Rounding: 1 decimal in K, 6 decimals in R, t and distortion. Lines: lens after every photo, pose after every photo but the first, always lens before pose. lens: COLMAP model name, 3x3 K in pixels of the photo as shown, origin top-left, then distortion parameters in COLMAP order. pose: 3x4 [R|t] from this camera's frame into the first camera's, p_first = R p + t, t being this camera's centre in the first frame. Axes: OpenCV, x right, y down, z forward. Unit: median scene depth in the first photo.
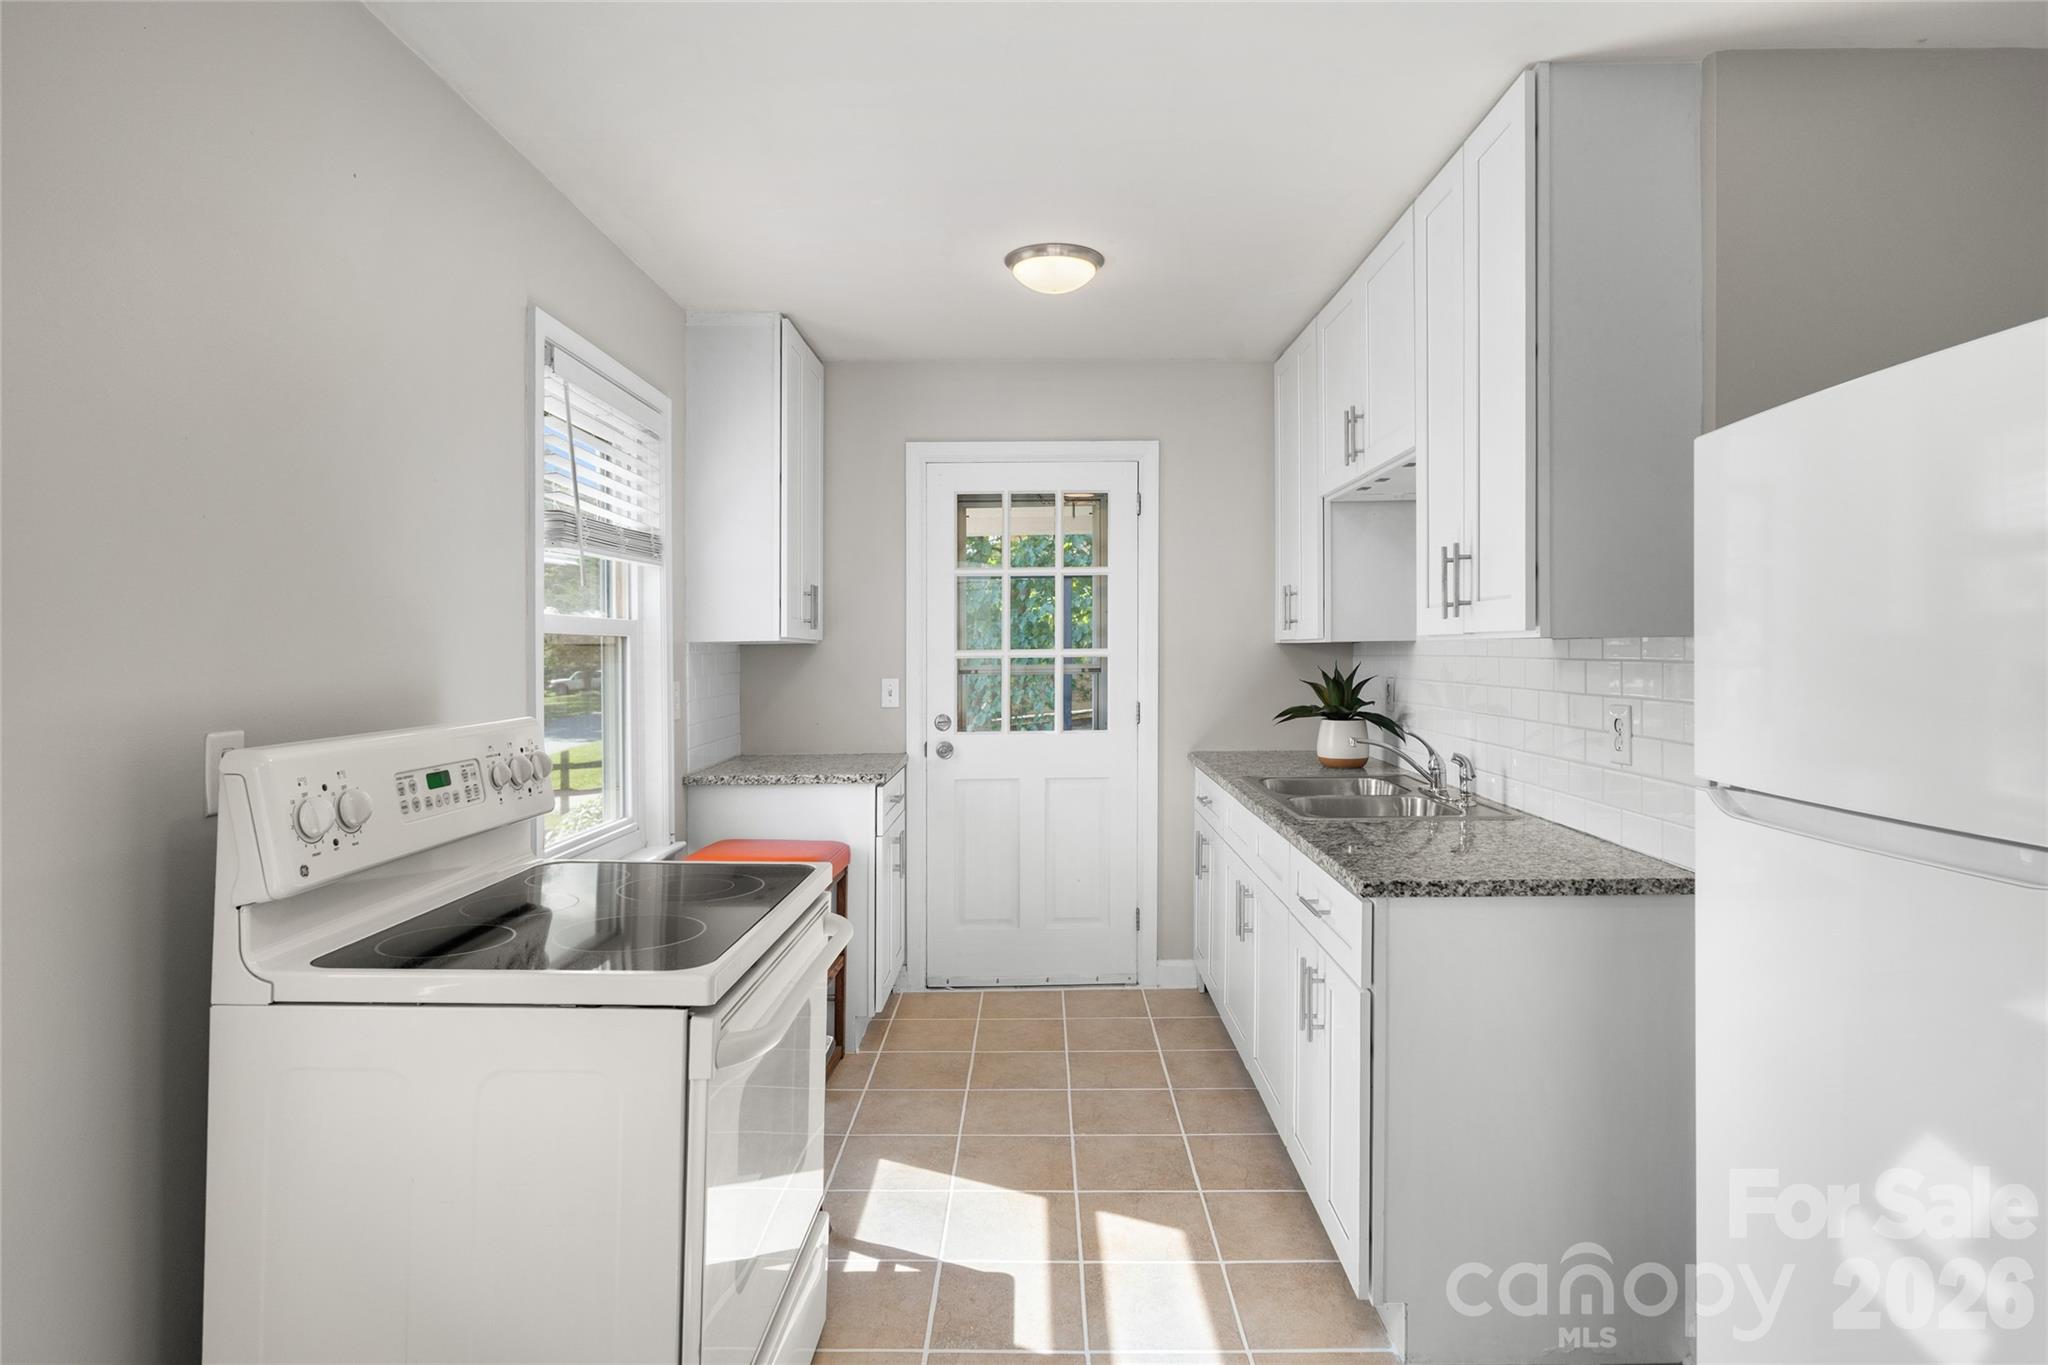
lens RADIAL K [[1120.2, 0, 1055.5], [0, 1120.2, 647.4], [0, 0, 1]] dist [0.004749, -0.000494]
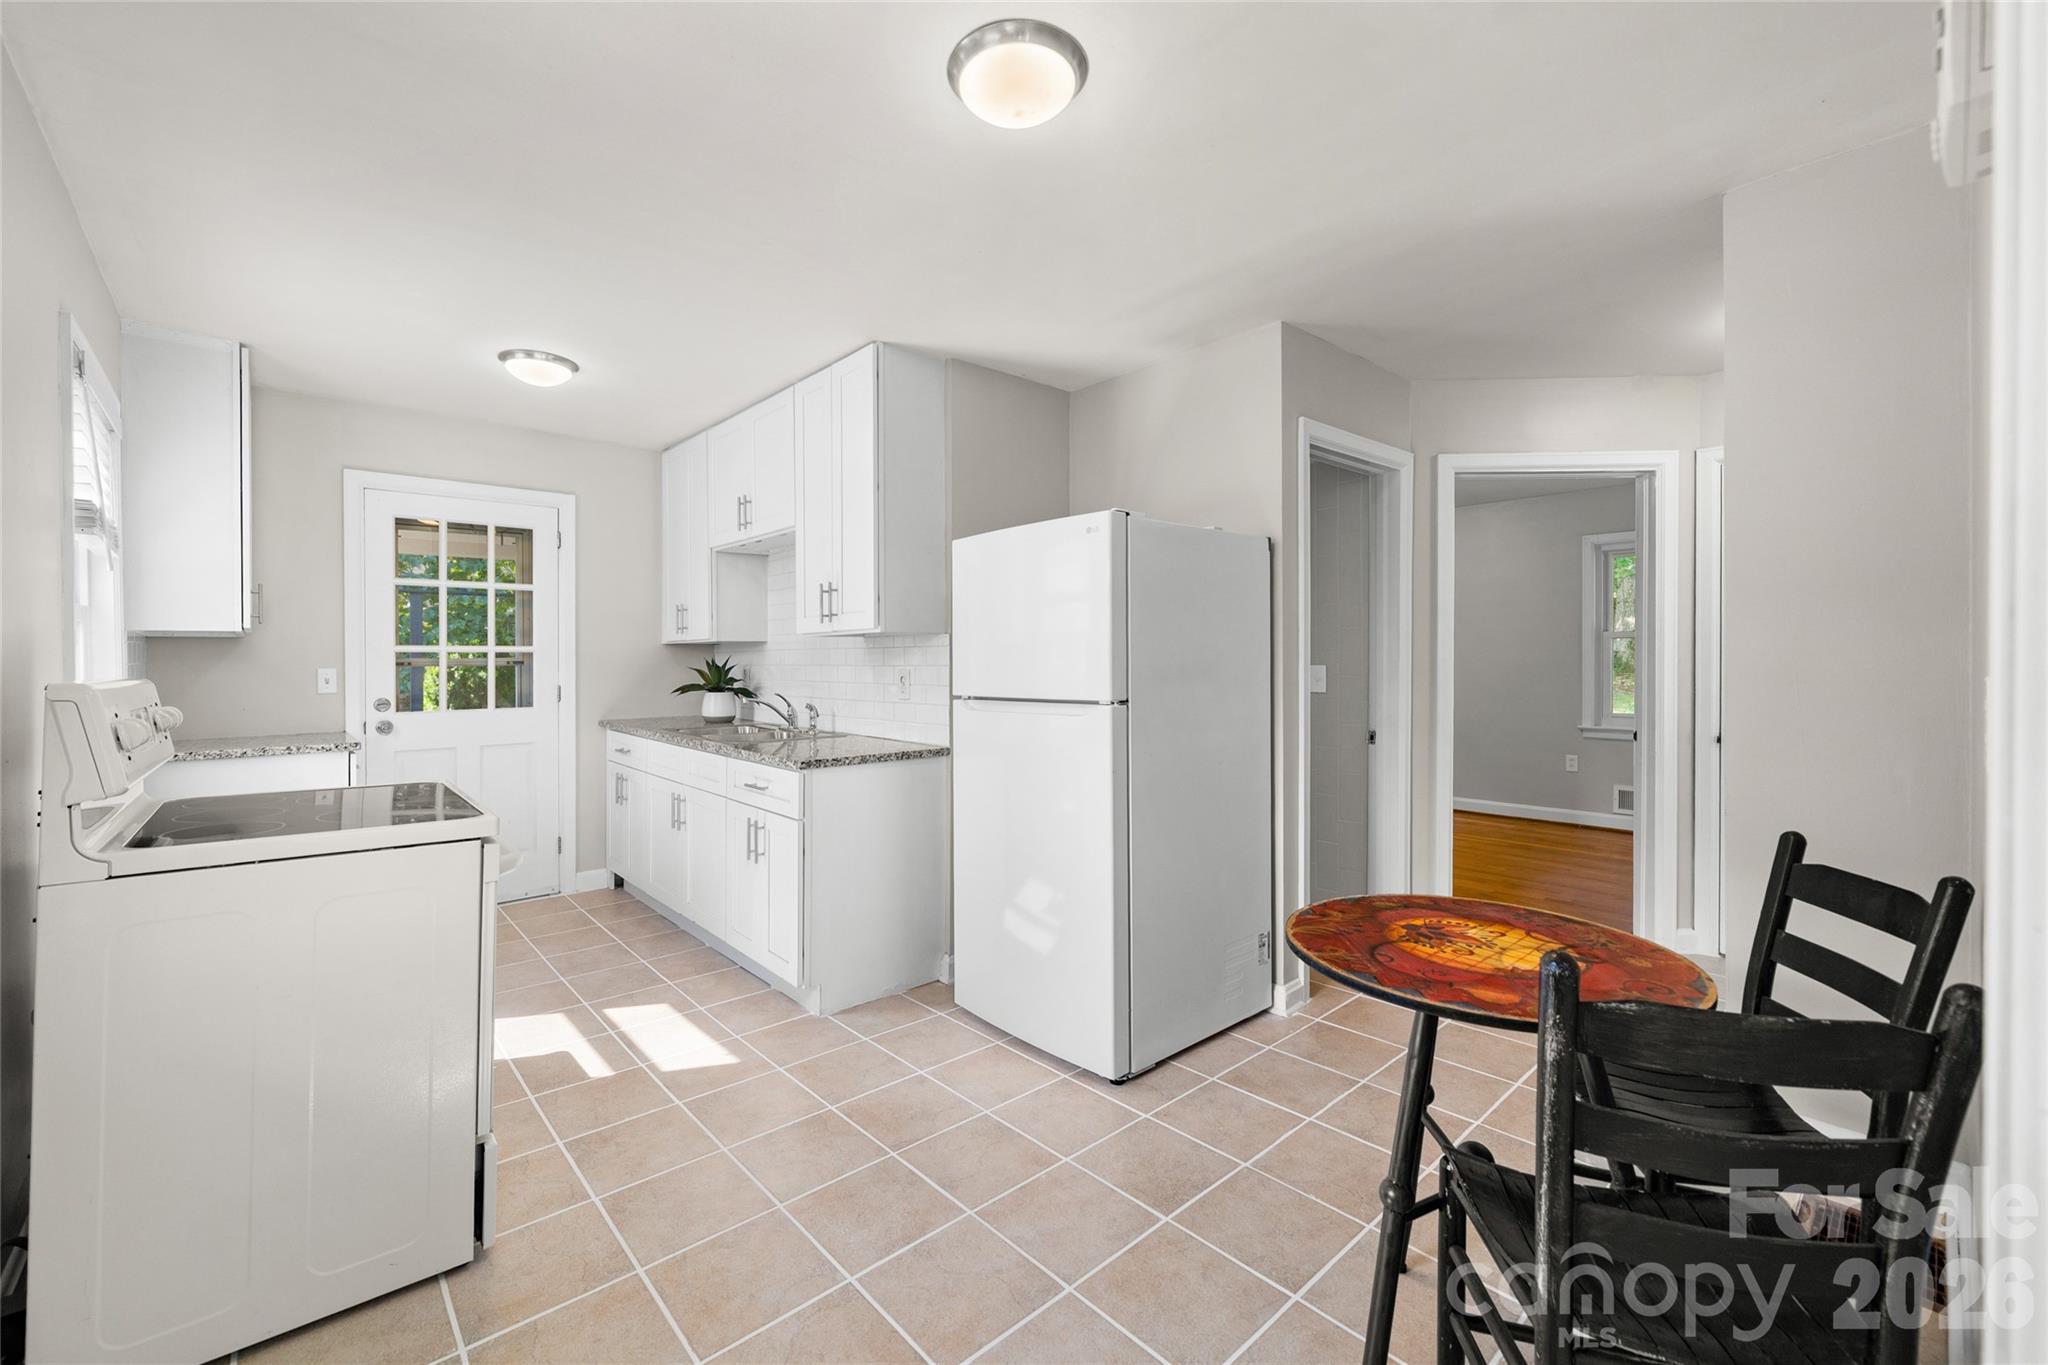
lens RADIAL K [[839.5, 0, 1022.4], [0, 839.5, 670.9], [0, 0, 1]] dist [0.004660, 0.000407]
pose [[0.749201, -0.007301, 0.662303, -0.204119], [0.002557, 0.999964, 0.008130, 0.027148], [-0.662338, -0.004398, 0.749192, -0.156009]]
